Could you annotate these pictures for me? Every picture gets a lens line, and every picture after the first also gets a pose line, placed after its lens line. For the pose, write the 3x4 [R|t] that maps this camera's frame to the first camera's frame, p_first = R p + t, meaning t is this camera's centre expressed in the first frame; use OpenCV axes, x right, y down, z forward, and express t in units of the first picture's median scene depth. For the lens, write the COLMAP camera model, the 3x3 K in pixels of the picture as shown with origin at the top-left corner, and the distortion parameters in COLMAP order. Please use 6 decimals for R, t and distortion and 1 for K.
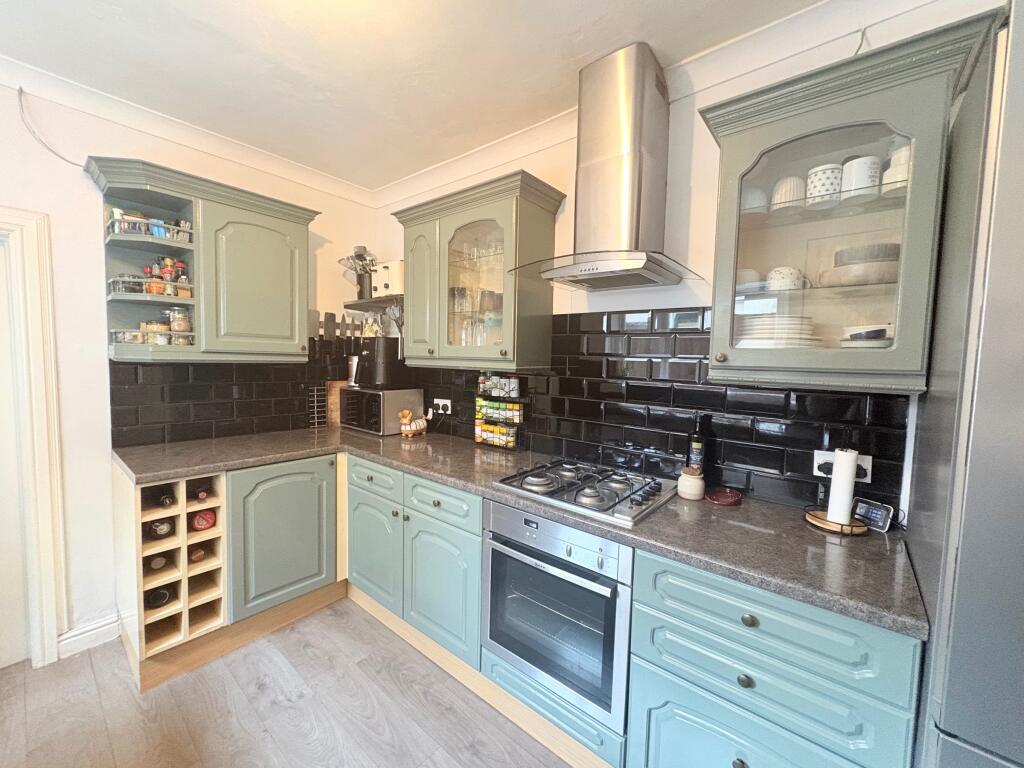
lens RADIAL K [[410.2, 0, 511.0], [0, 410.2, 383.6], [0, 0, 1]] dist [-0.000353, 0.000397]
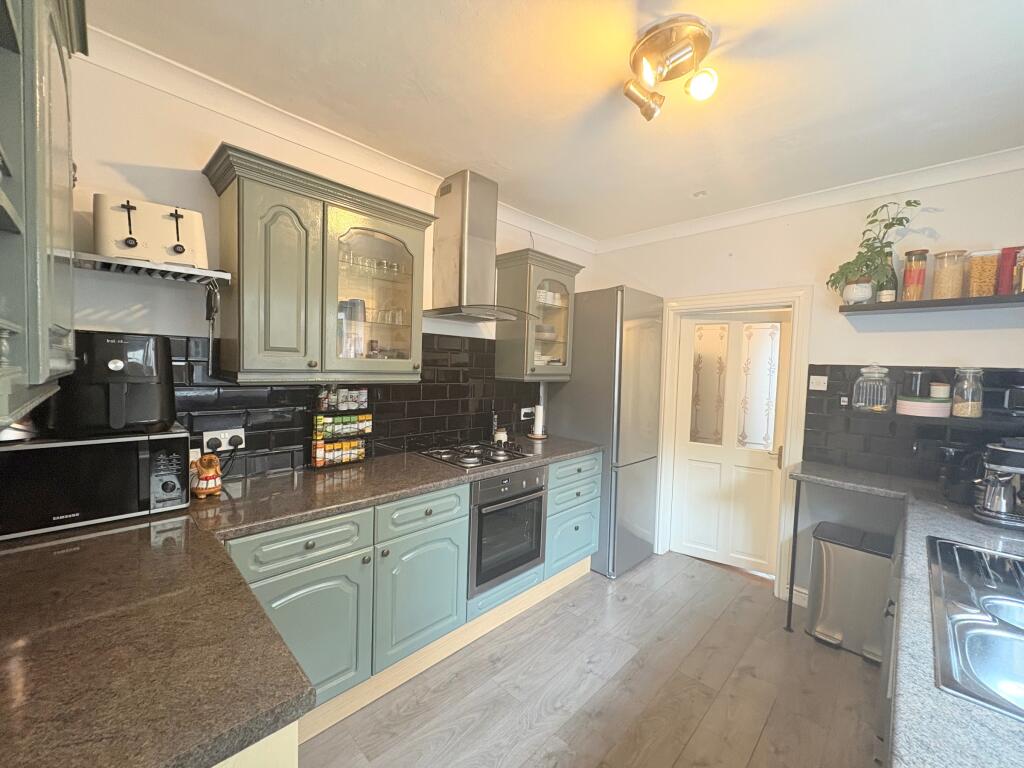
lens RADIAL K [[410.2, 0, 511.0], [0, 410.2, 383.6], [0, 0, 1]] dist [-0.000353, 0.000397]
pose [[0.089517, -0.068026, 0.993659, -0.927128], [0.038998, 0.997139, 0.064751, -0.075494], [-0.995222, 0.032954, 0.091914, 0.534057]]
